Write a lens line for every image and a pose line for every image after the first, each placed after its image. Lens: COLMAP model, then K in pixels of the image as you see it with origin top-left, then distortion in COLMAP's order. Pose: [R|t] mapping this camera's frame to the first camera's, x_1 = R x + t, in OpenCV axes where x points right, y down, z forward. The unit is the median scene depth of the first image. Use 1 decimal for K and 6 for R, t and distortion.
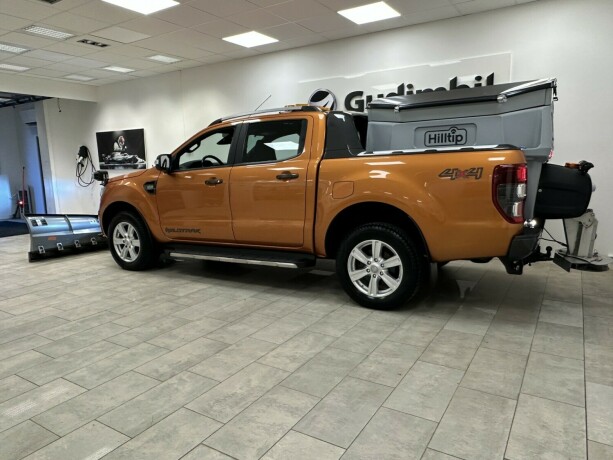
lens RADIAL K [[435.1, 0, 306.5], [0, 435.1, 230.0], [0, 0, 1]] dist [-0.001982, -0.001019]
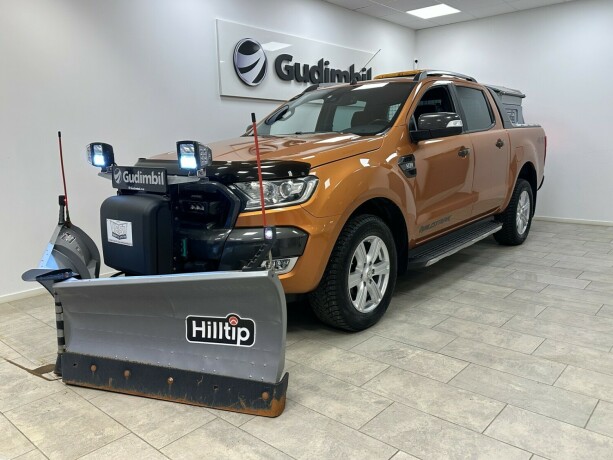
lens RADIAL K [[487.0, 0, 306.5], [0, 487.0, 230.0], [0, 0, 1]] dist [0.006193, -0.003287]
pose [[0.158995, -0.147378, 0.976217, -1.213385], [0.171059, 0.977953, 0.119780, -0.129455], [-0.972347, 0.147946, 0.180700, 1.190549]]
